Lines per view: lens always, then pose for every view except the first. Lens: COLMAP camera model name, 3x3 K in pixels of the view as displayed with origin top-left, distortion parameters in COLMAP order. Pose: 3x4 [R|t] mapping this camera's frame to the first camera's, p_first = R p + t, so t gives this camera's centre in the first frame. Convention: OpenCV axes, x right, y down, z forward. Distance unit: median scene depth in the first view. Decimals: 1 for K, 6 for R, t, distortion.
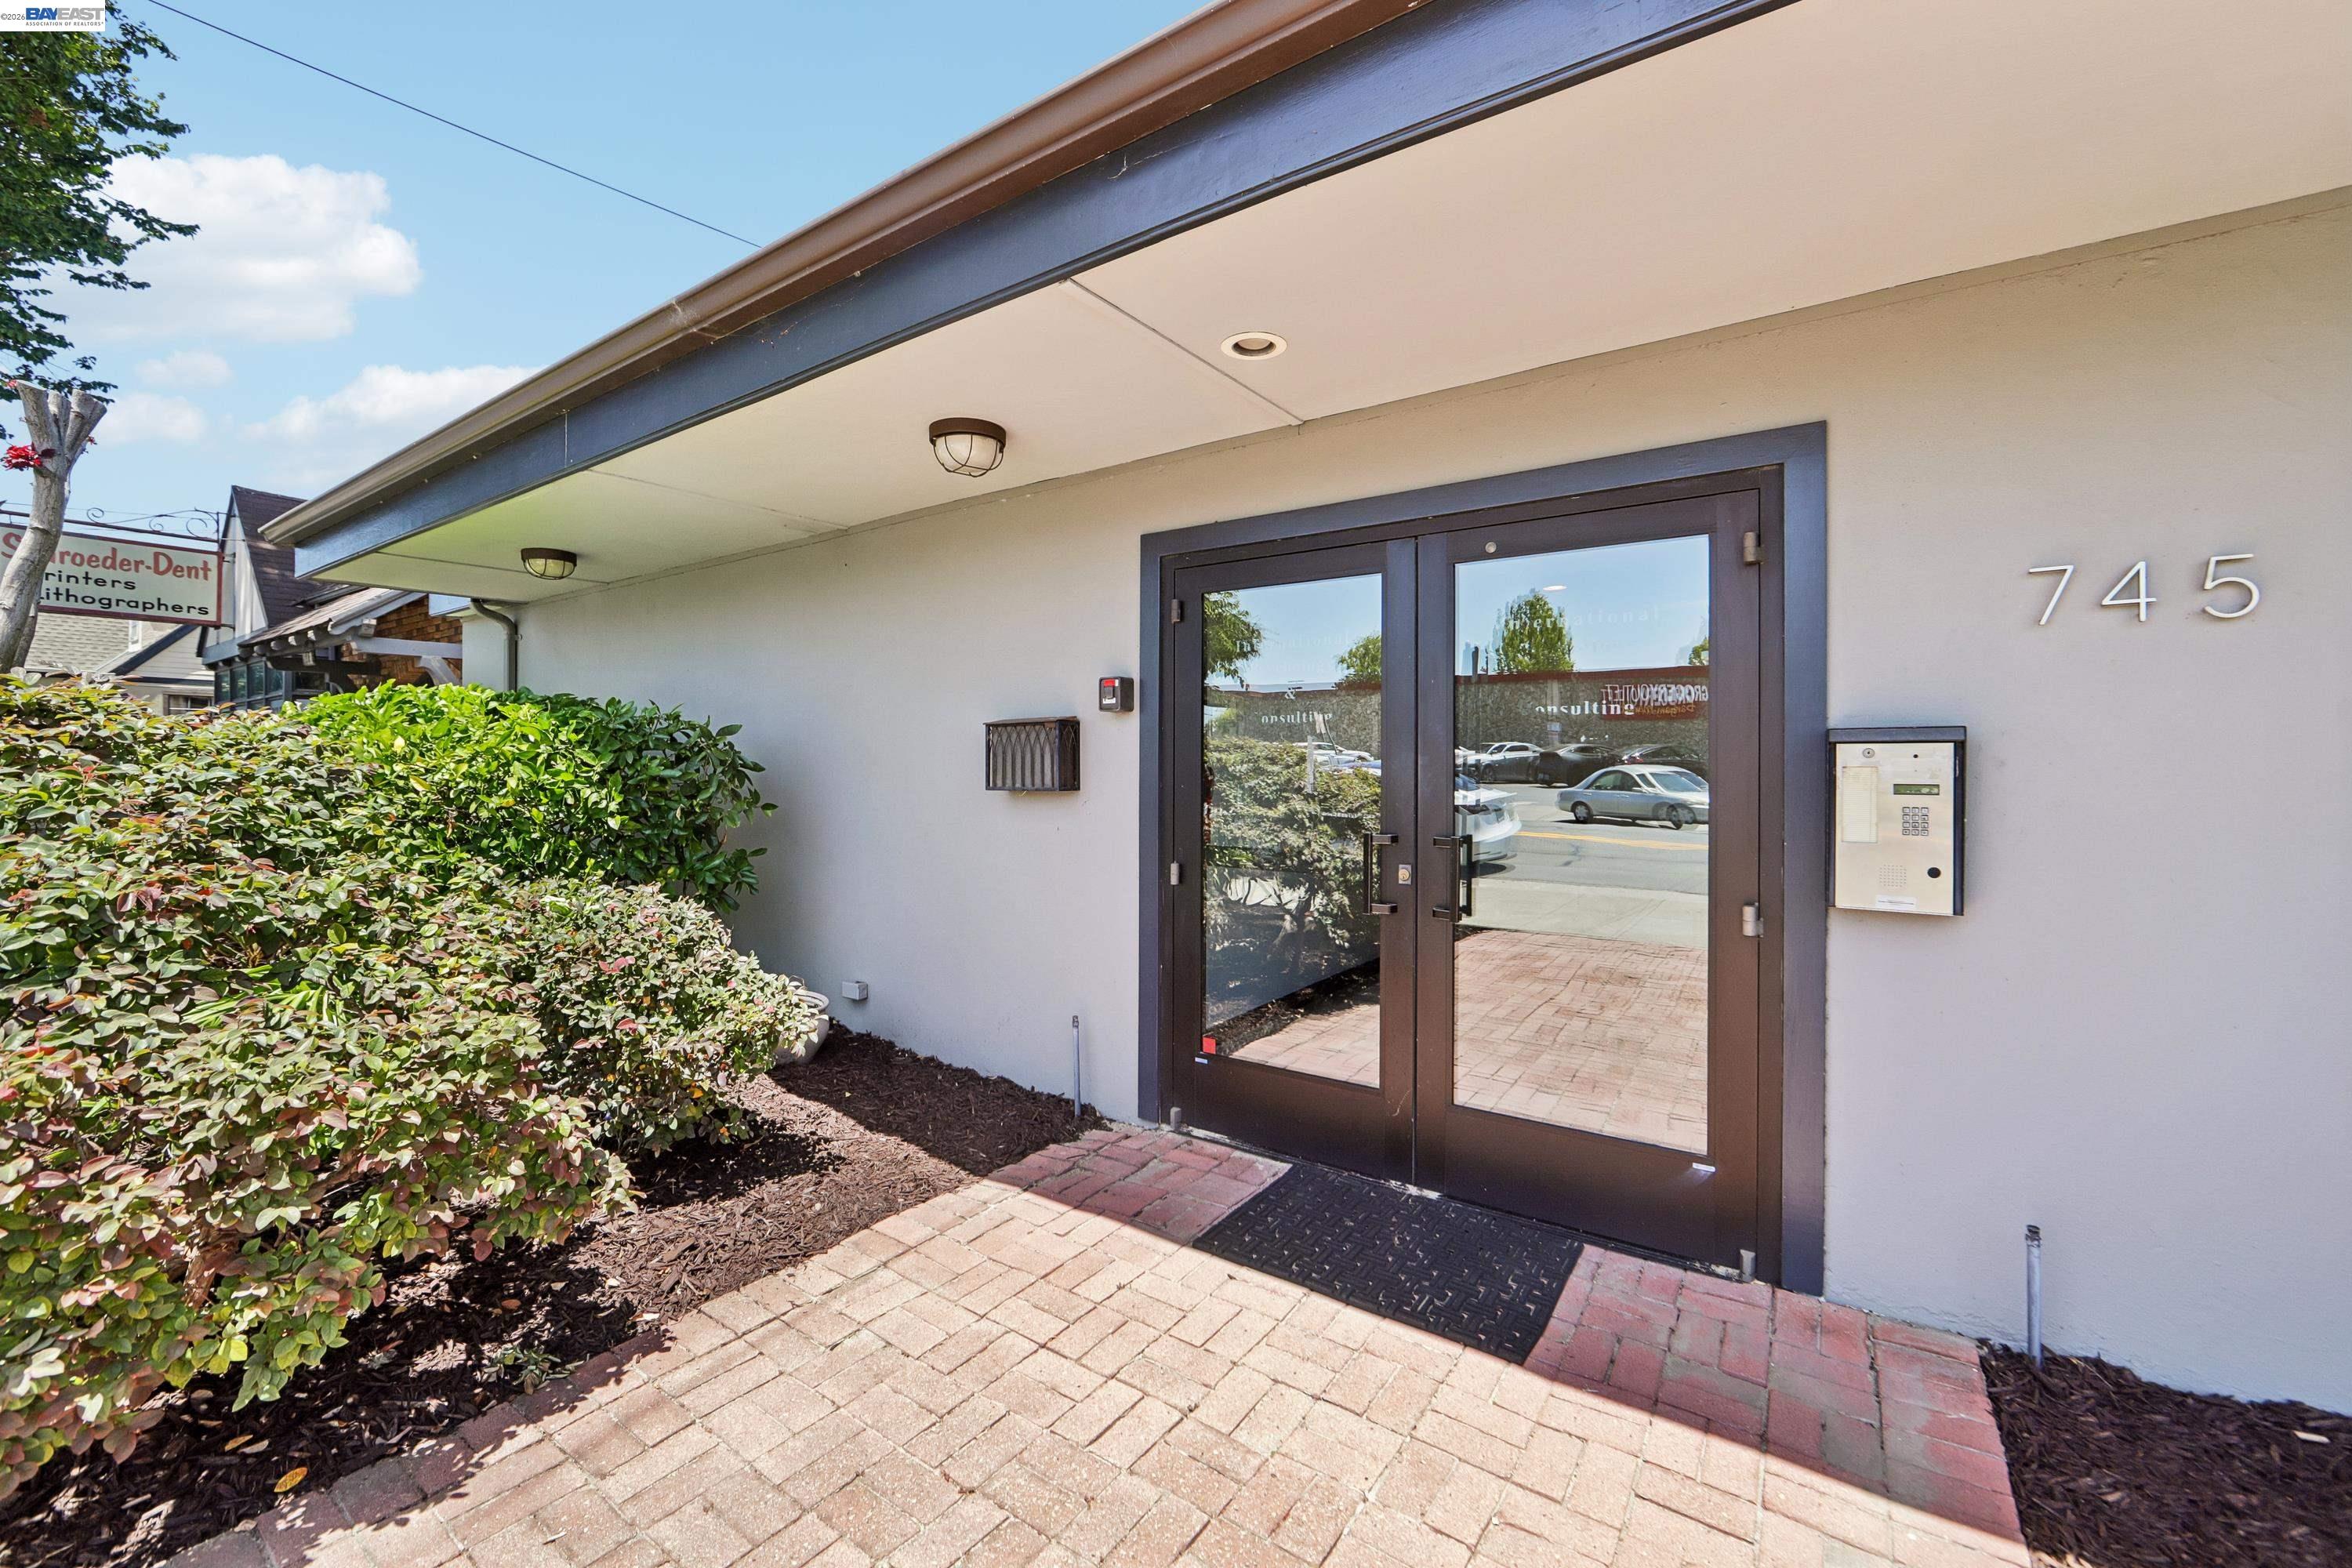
lens RADIAL K [[945.2, 0, 1180.6], [0, 945.2, 770.6], [0, 0, 1]] dist [-0.007351, 0.001964]
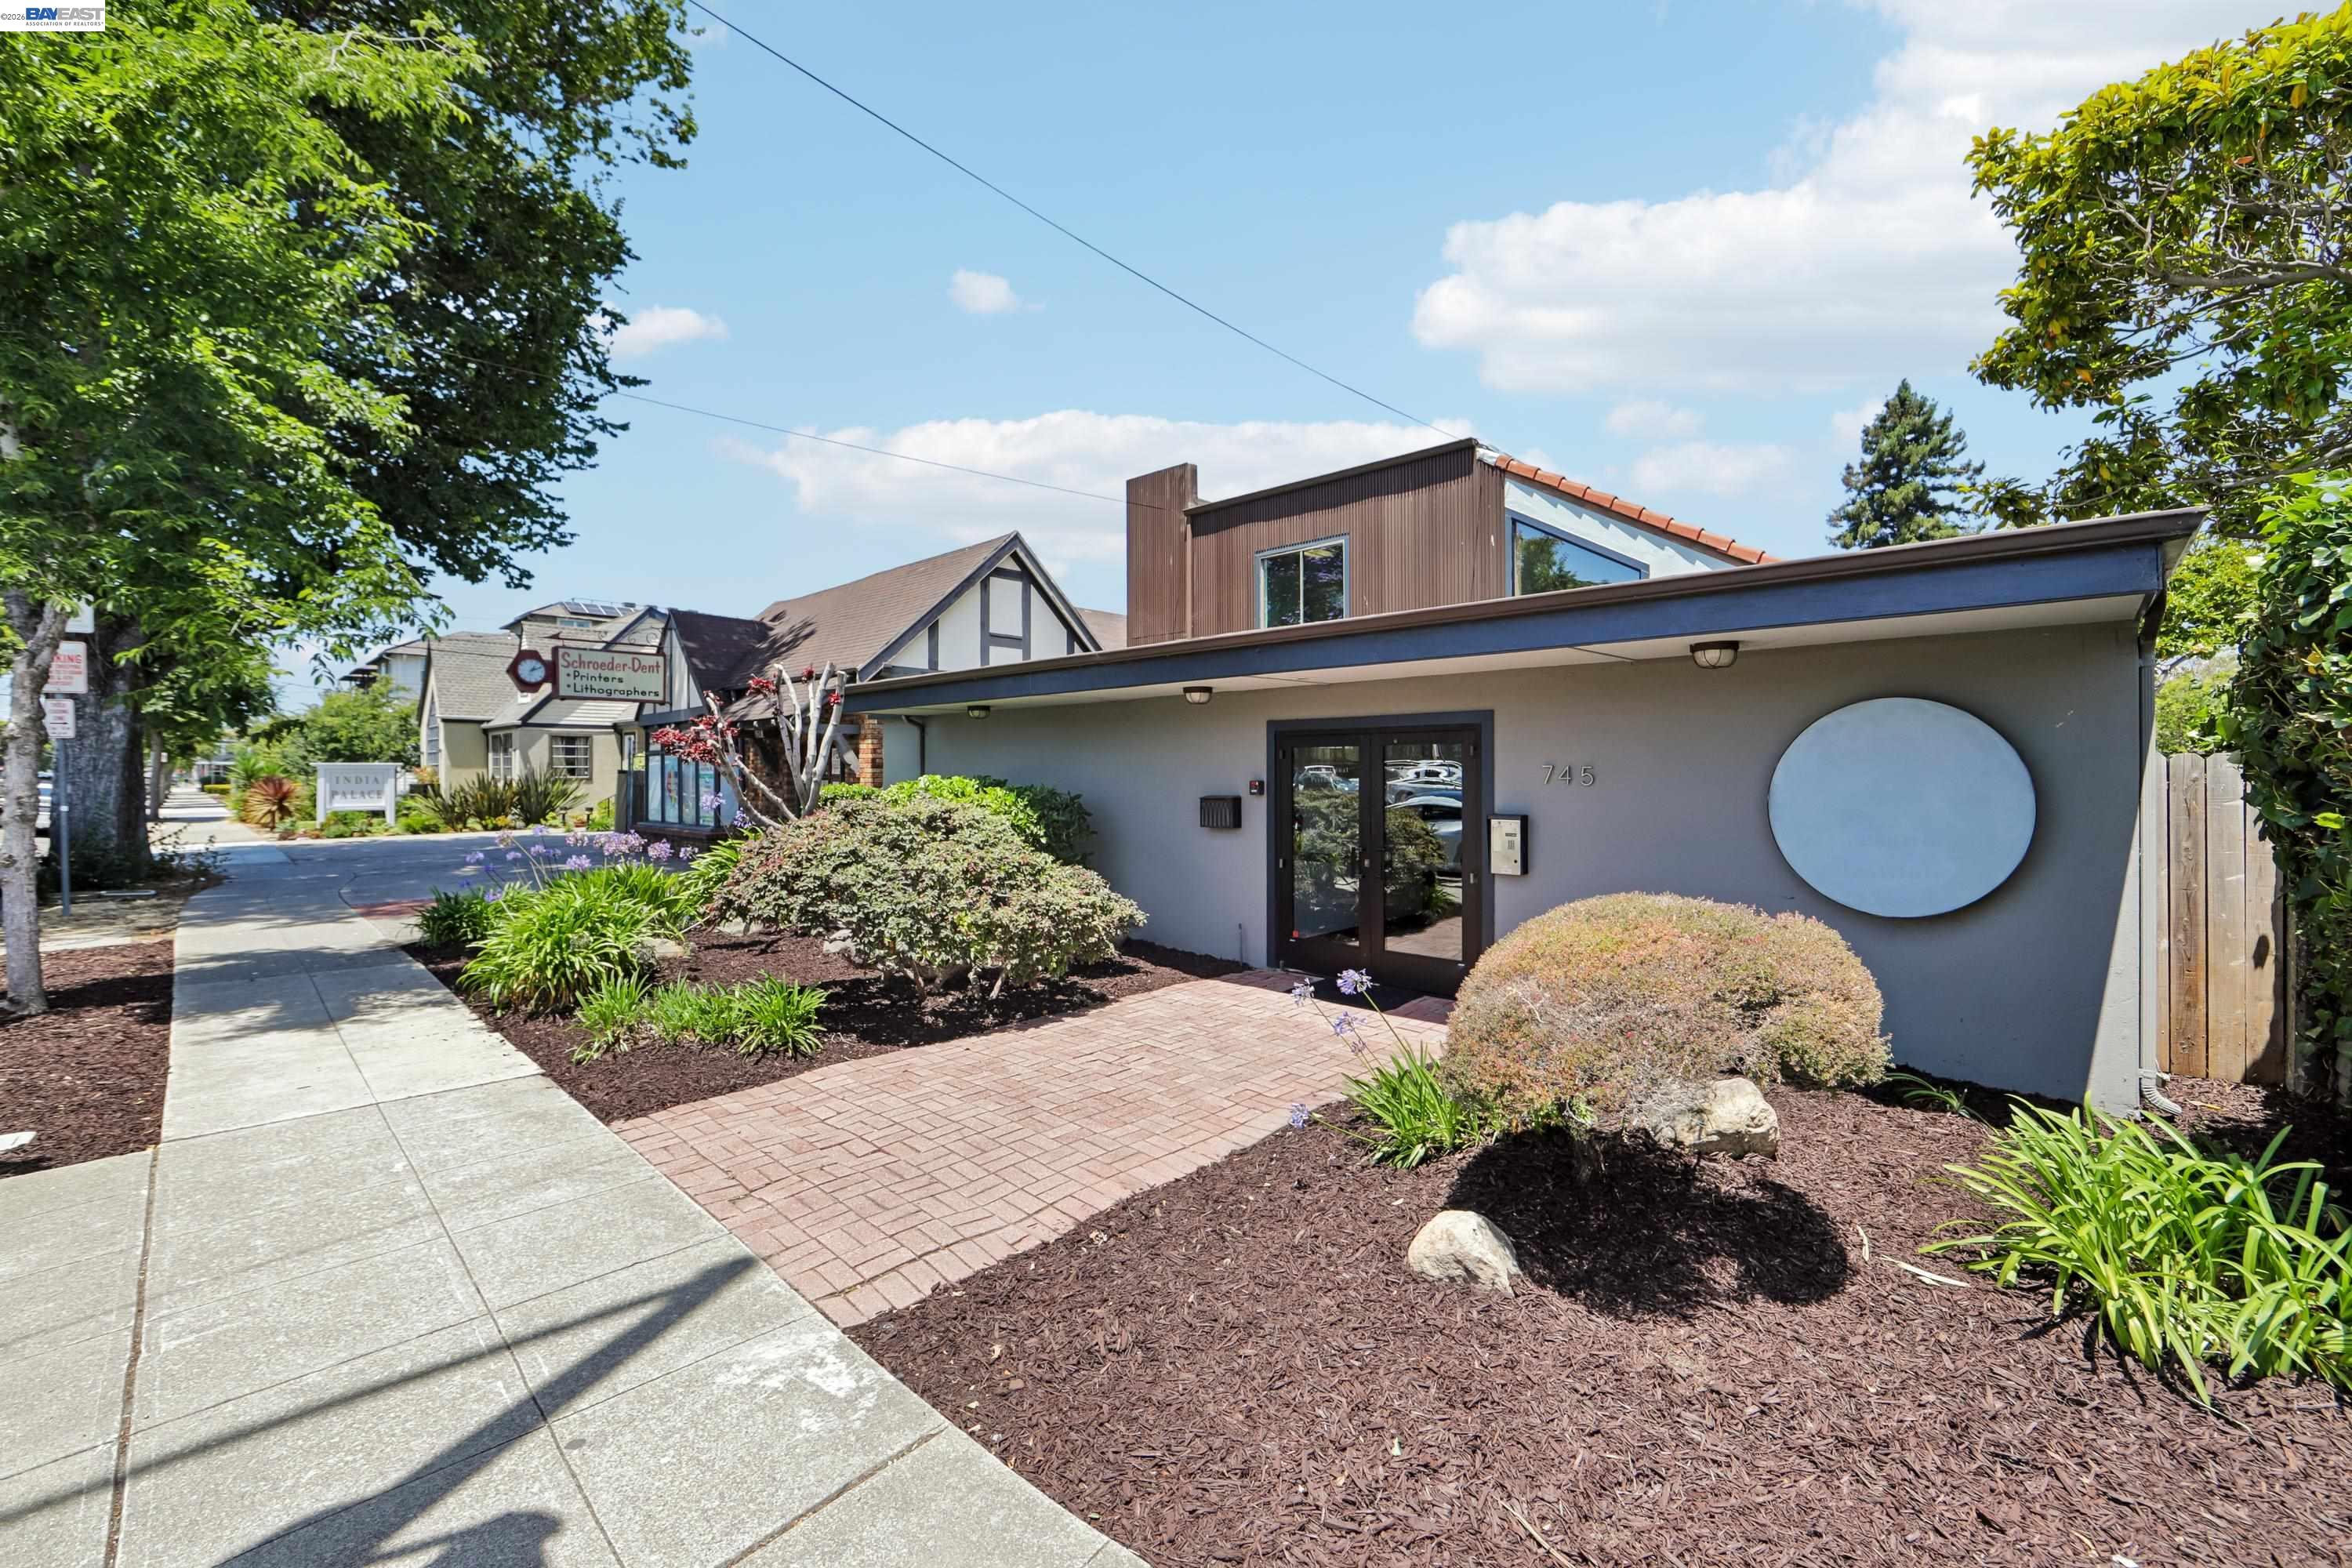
lens RADIAL K [[945.2, 0, 1198.0], [0, 945.2, 776.5], [0, 0, 1]] dist [-0.007351, 0.001964]
pose [[0.991161, -0.003205, -0.132627, 0.099064], [0.002774, 0.999990, -0.003435, -0.099878], [0.132637, 0.003037, 0.991160, -1.353867]]
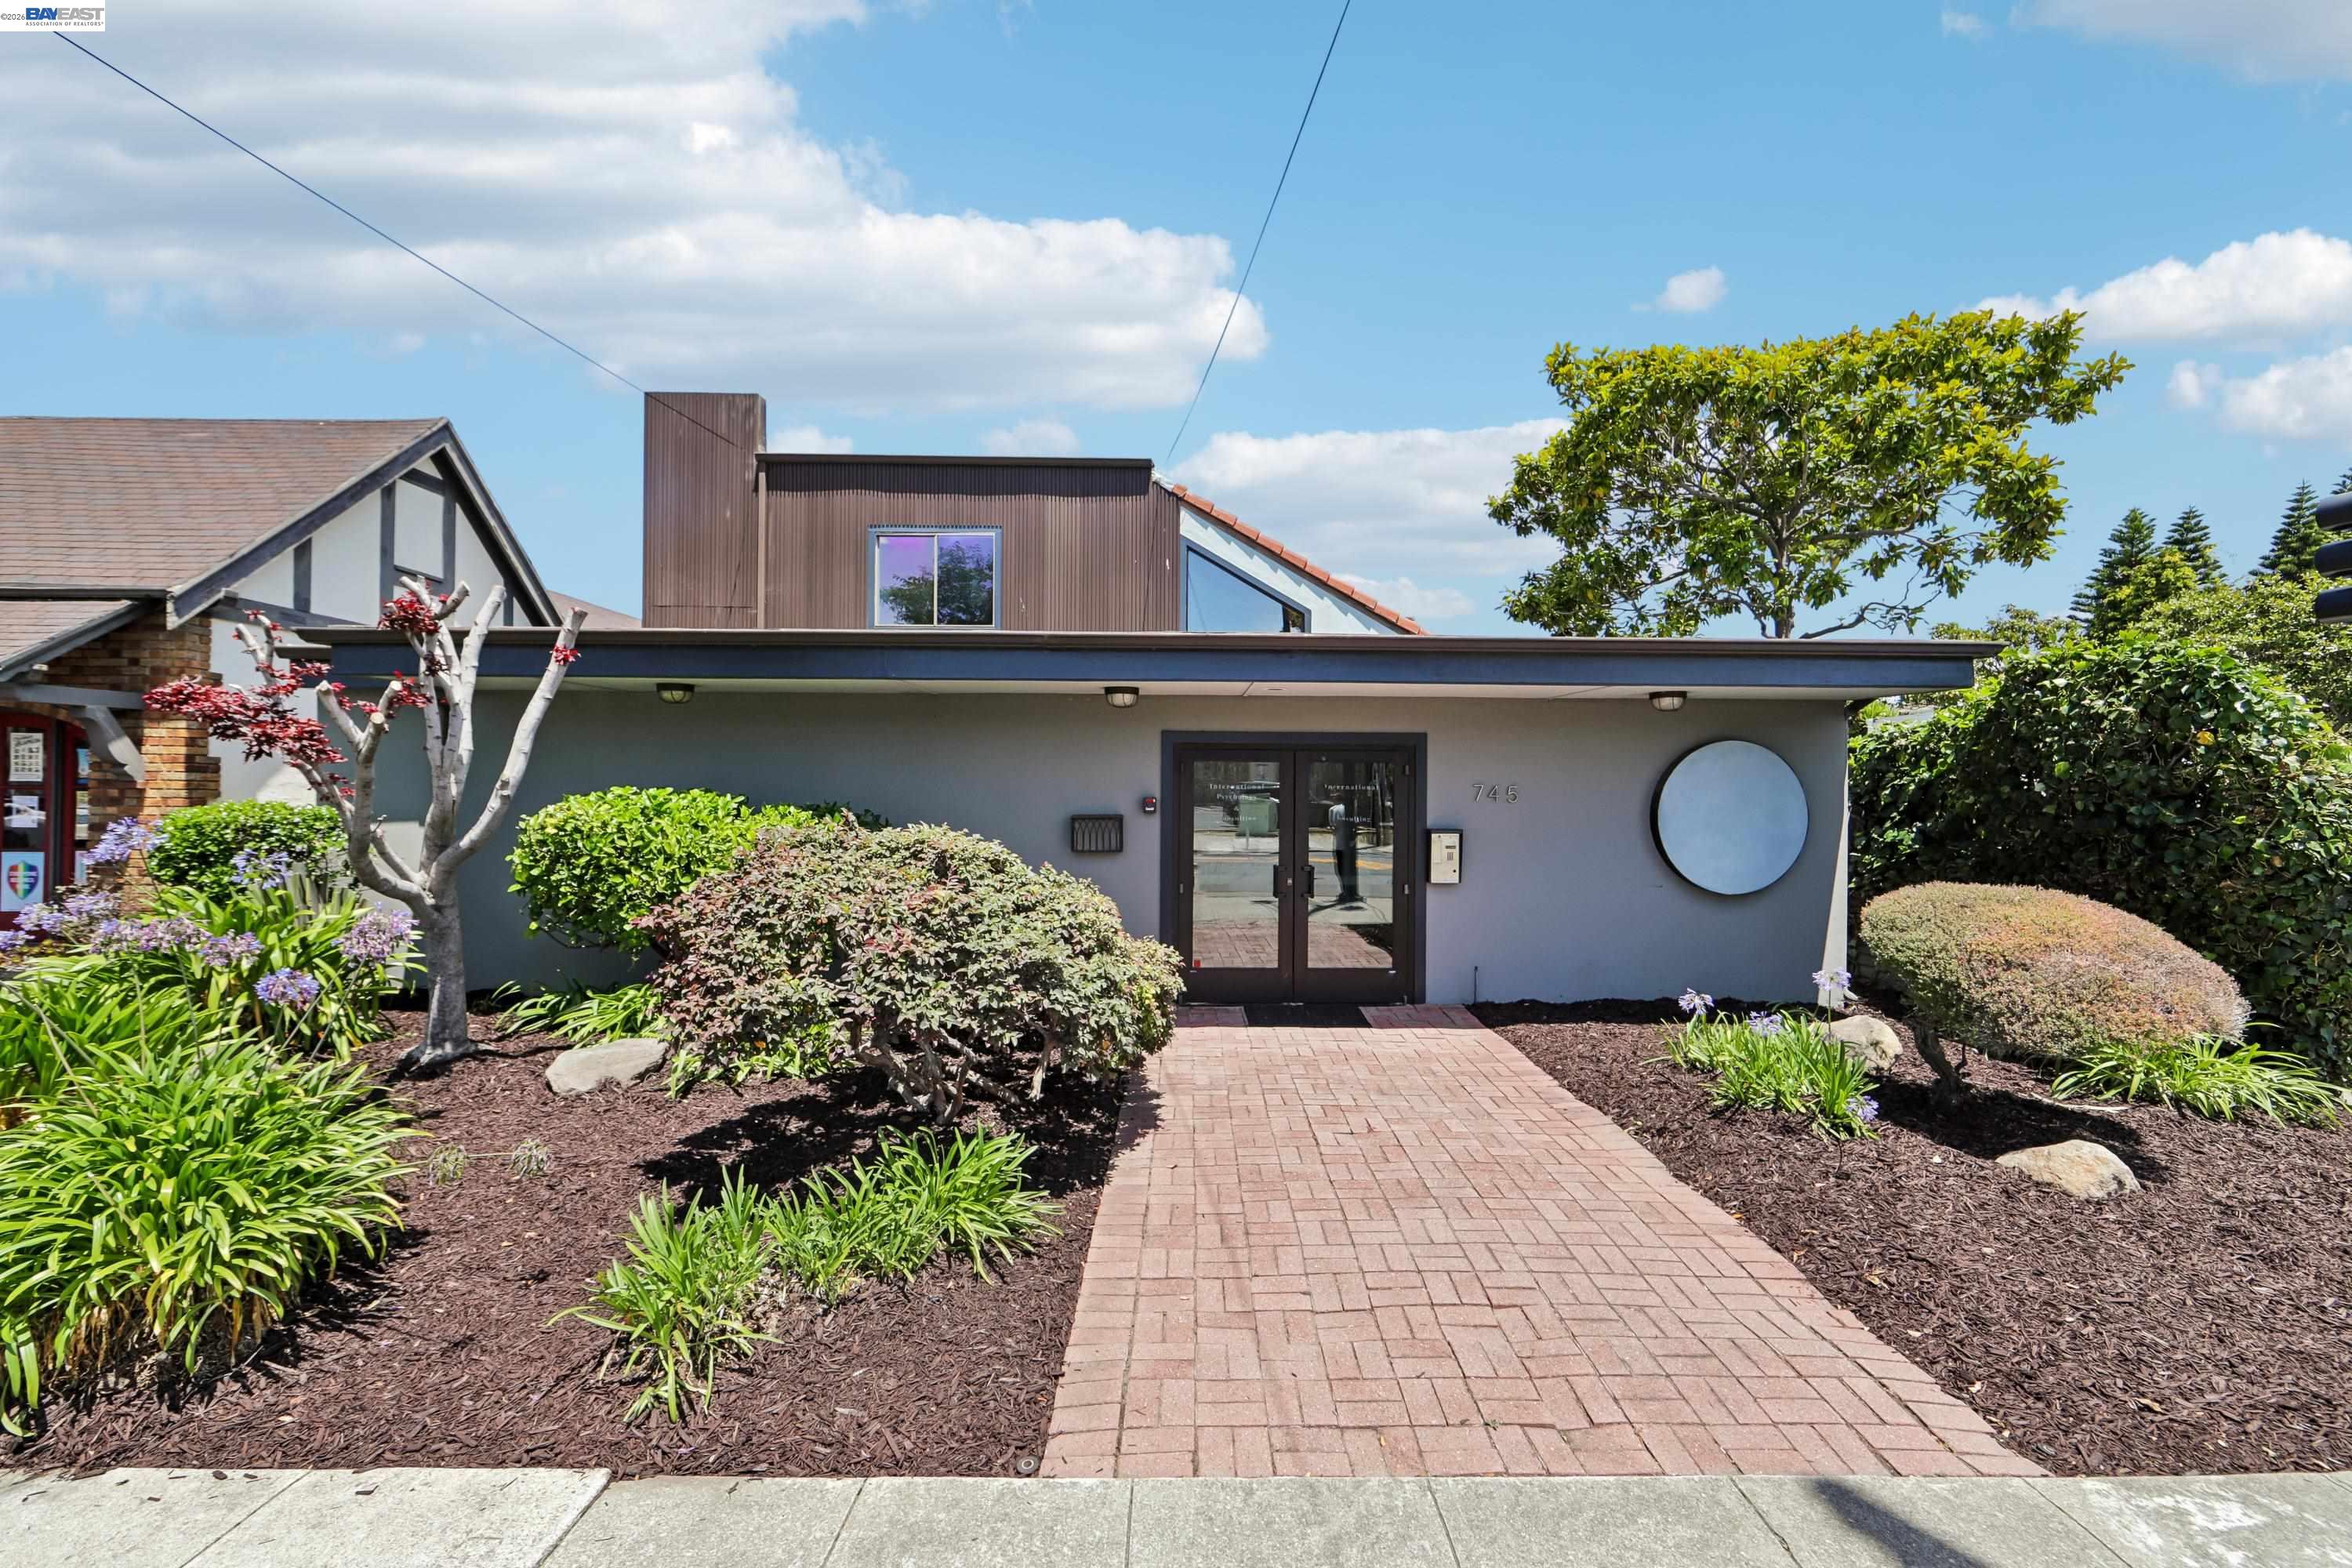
lens RADIAL K [[945.2, 0, 1193.1], [0, 945.2, 787.4], [0, 0, 1]] dist [-0.007351, 0.001964]
pose [[0.816940, 0.005692, 0.576694, -1.196296], [-0.001593, 0.999970, -0.007614, -0.103488], [-0.576720, 0.005301, 0.816925, -0.774432]]
